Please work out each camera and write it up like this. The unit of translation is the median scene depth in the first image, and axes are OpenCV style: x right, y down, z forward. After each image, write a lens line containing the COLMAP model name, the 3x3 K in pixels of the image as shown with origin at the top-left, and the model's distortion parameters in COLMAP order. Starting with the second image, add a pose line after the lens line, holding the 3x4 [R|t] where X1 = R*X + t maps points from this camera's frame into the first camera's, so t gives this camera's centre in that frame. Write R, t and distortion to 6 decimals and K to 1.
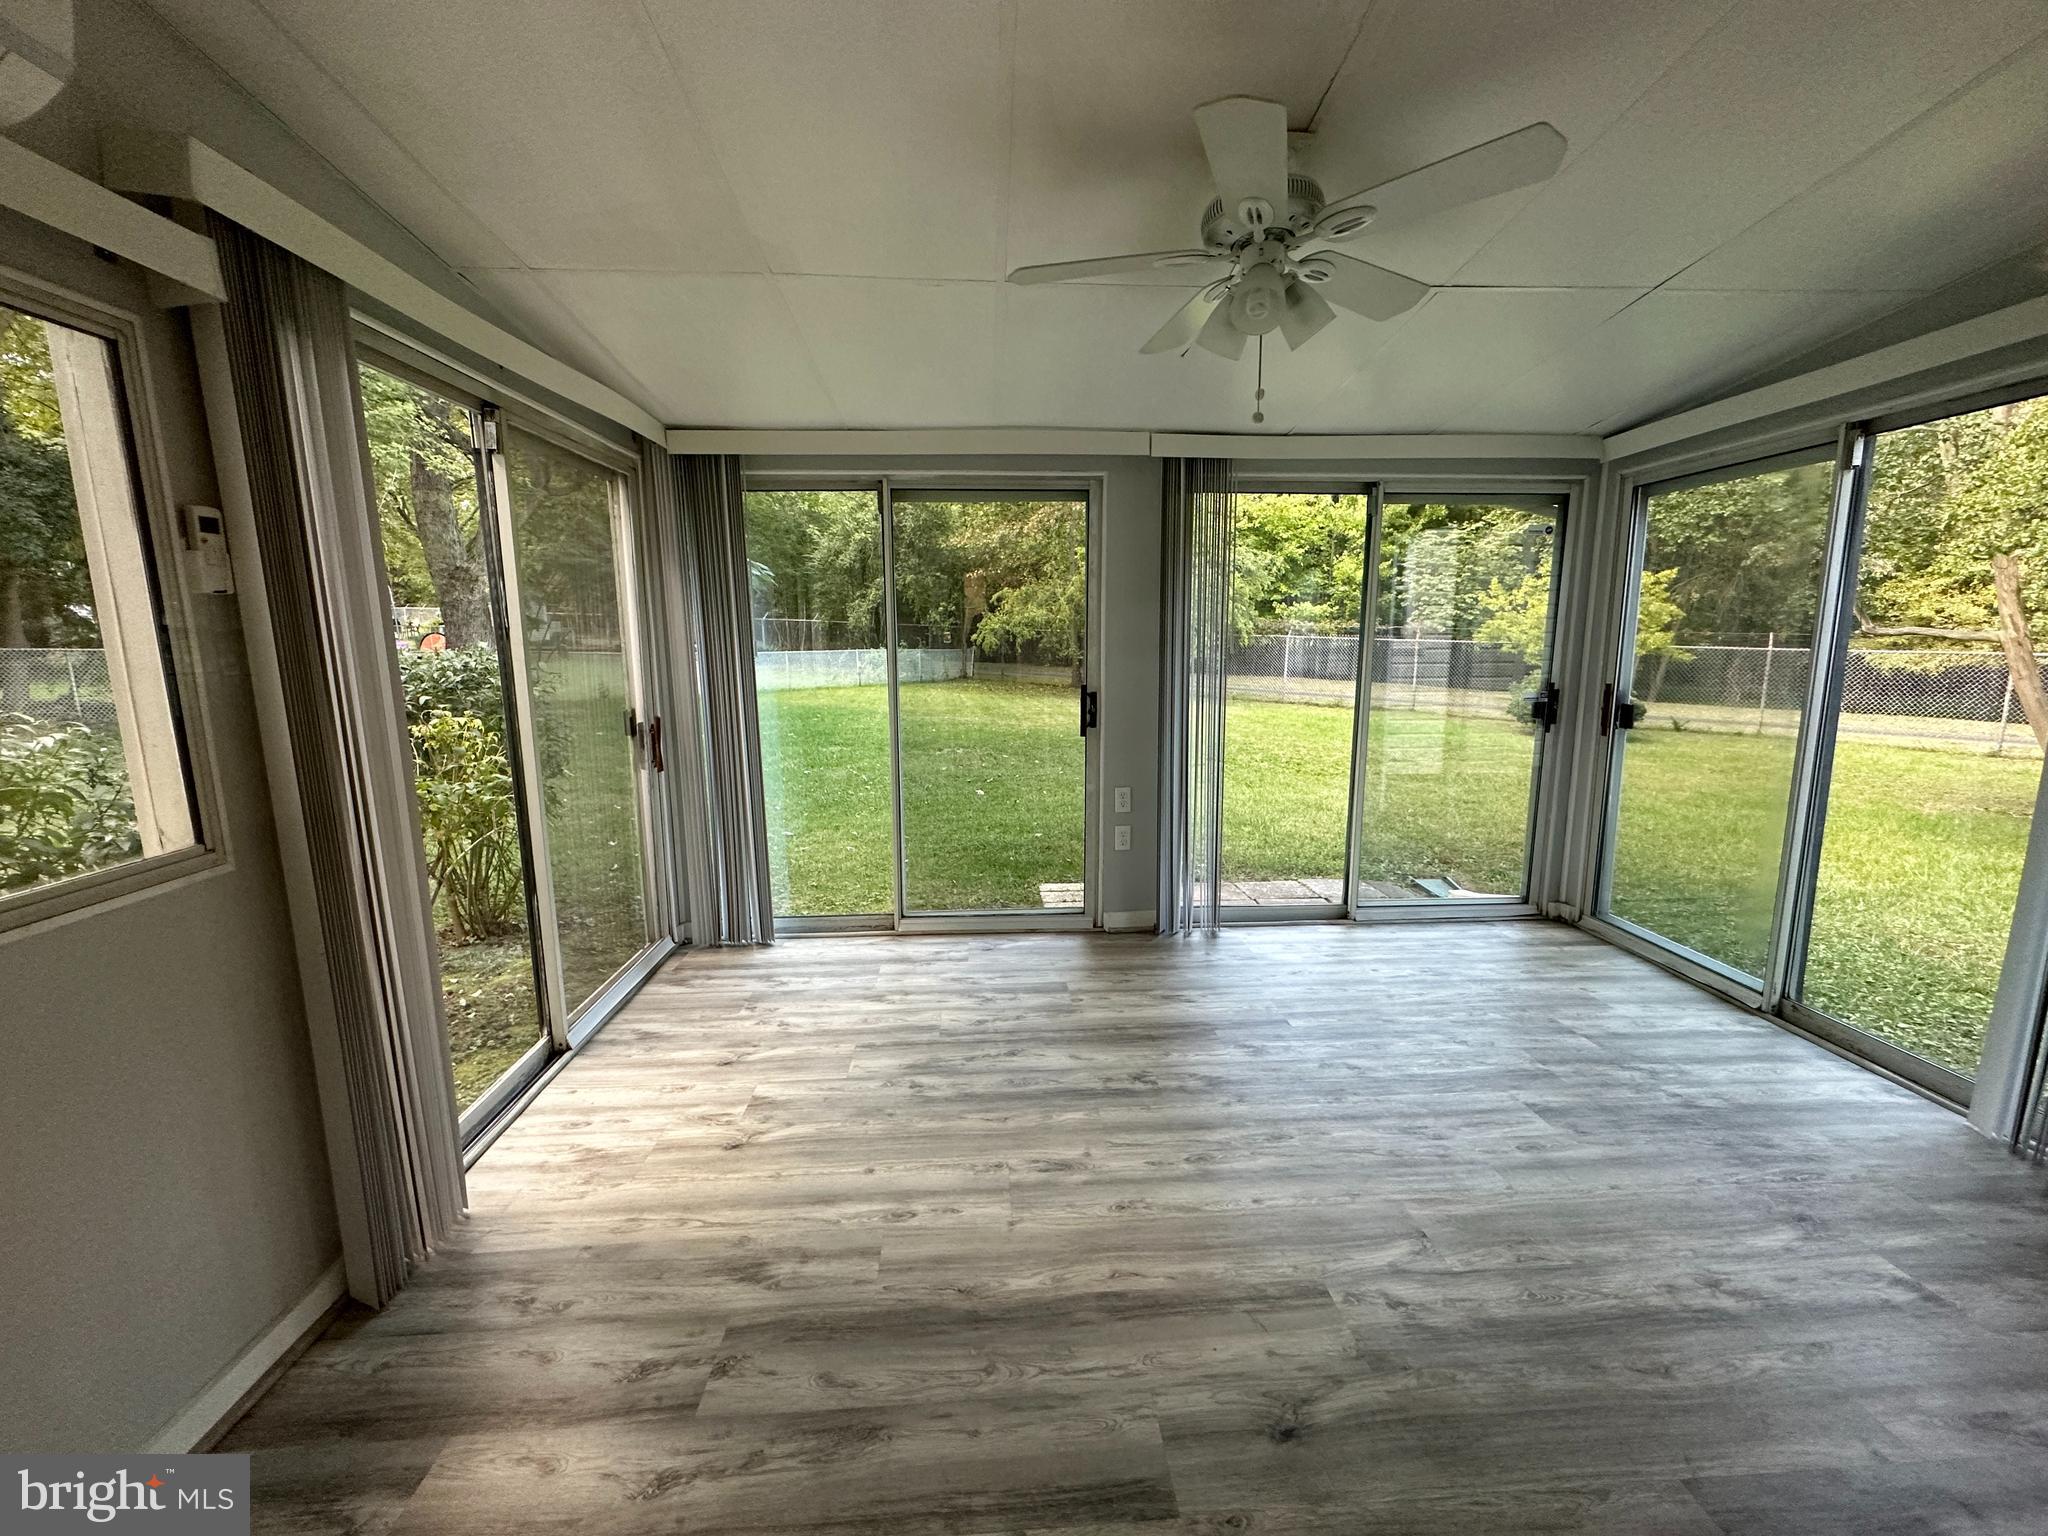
lens RADIAL K [[816.6, 0, 1025.2], [0, 816.6, 762.9], [0, 0, 1]] dist [-0.002254, 0.000214]
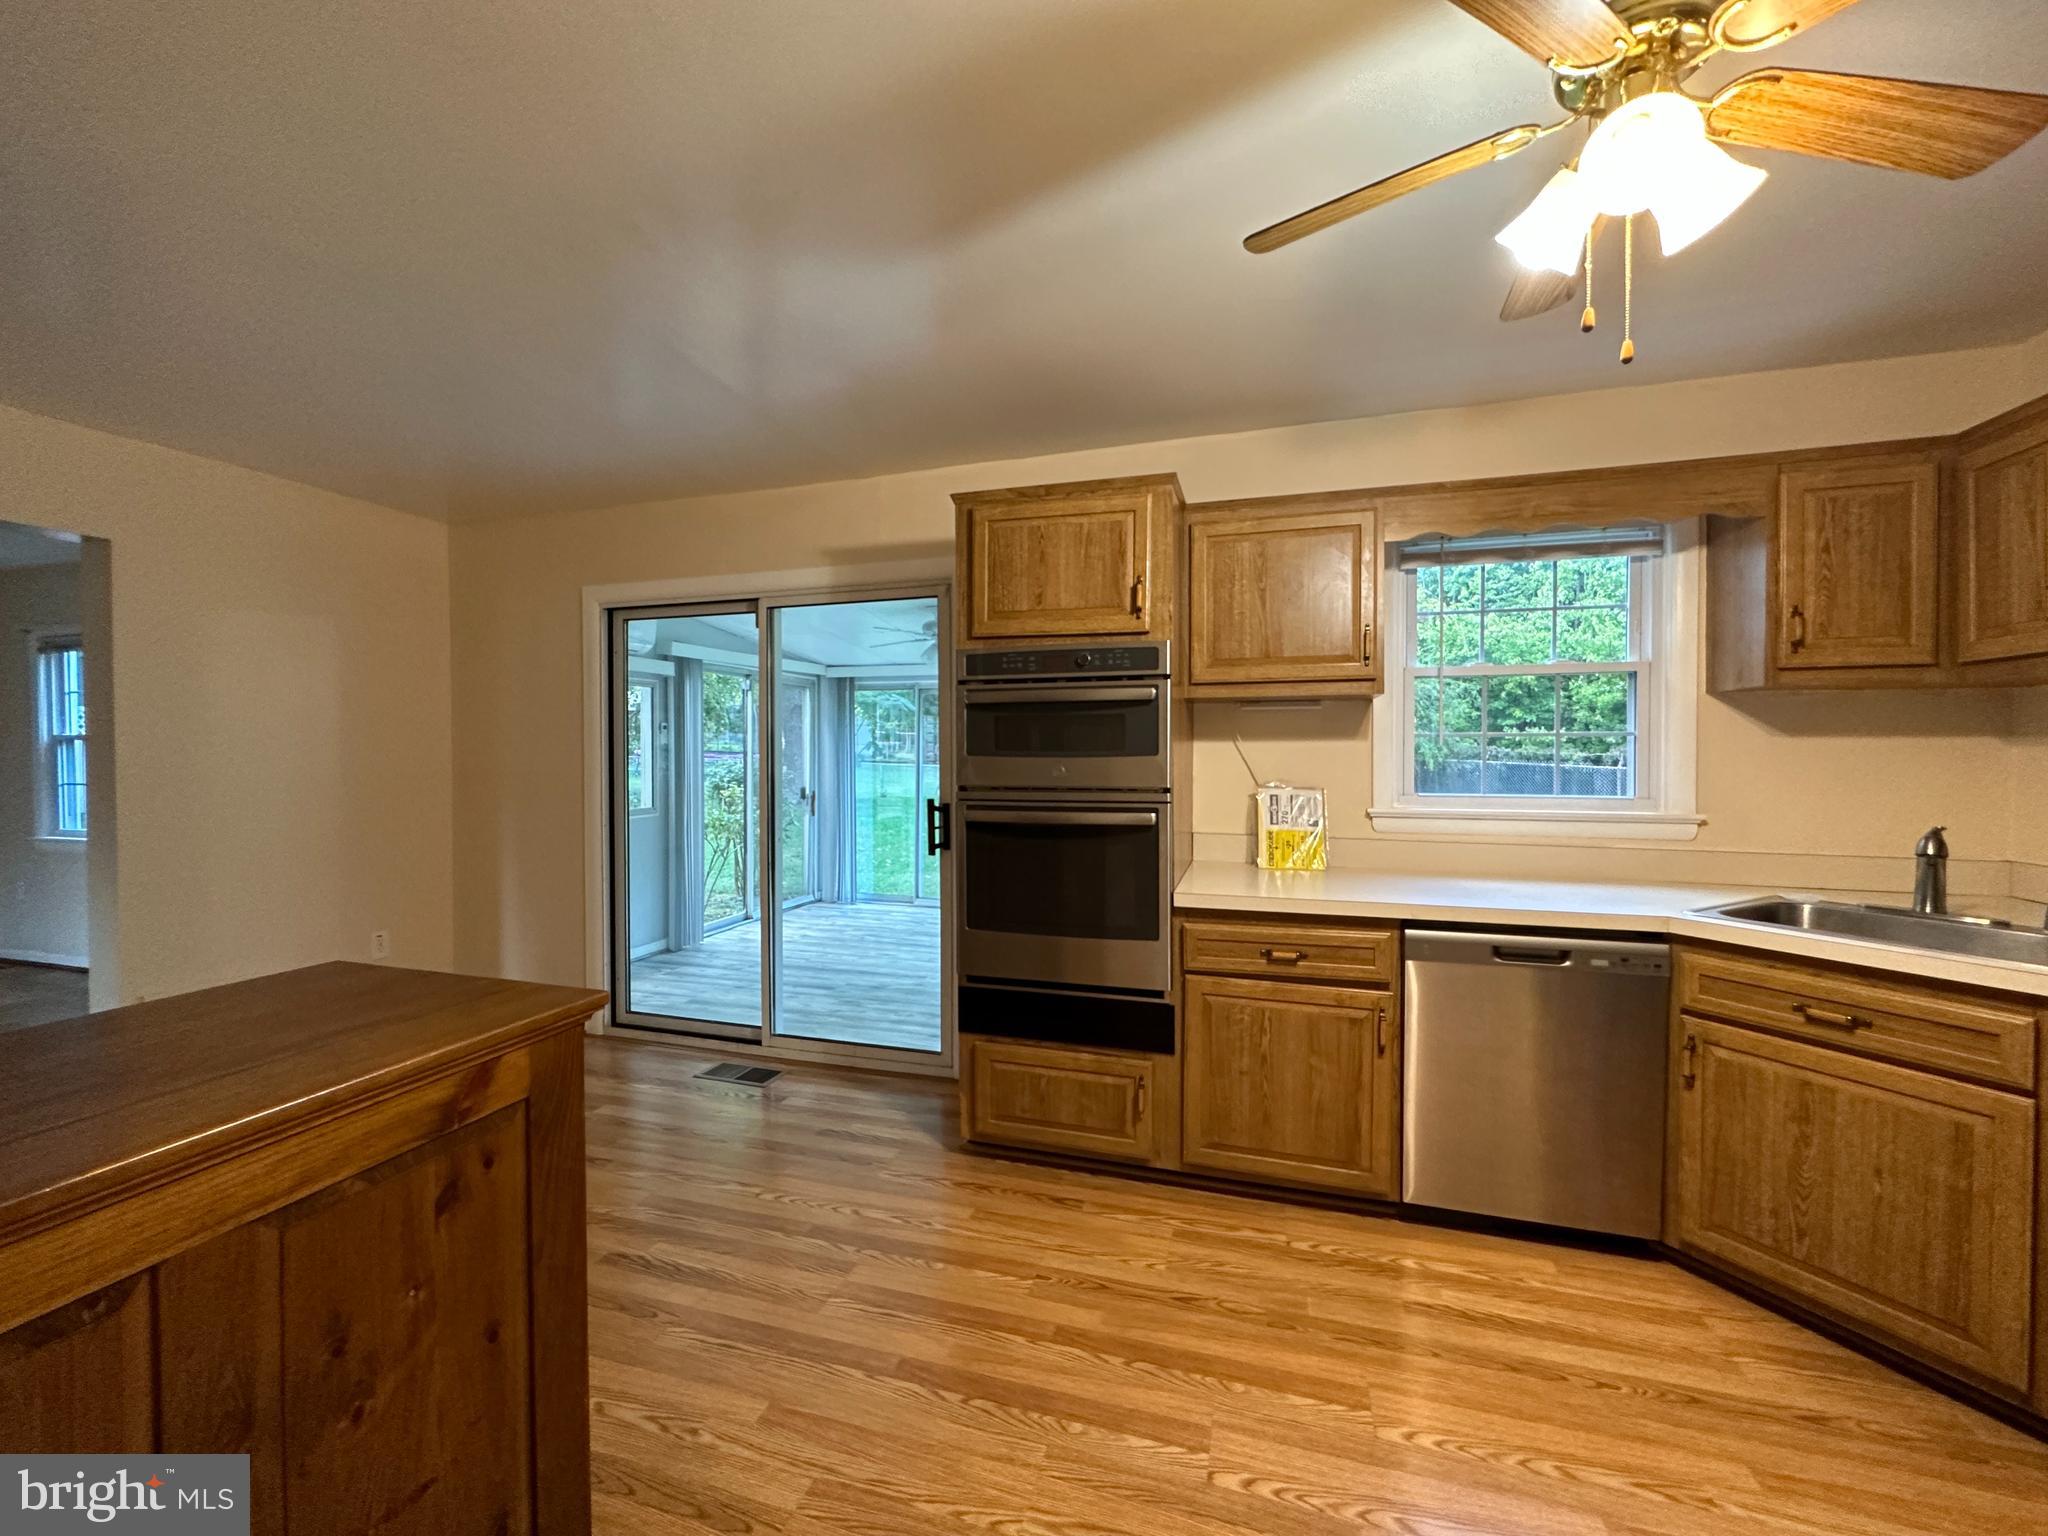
lens RADIAL K [[816.6, 0, 1029.5], [0, 816.6, 761.9], [0, 0, 1]] dist [-0.002254, 0.000214]
pose [[0.939075, 0.018935, -0.343190, 1.238382], [-0.068150, 0.988916, -0.131915, 0.171309], [0.336888, 0.147266, 0.929956, -1.262895]]
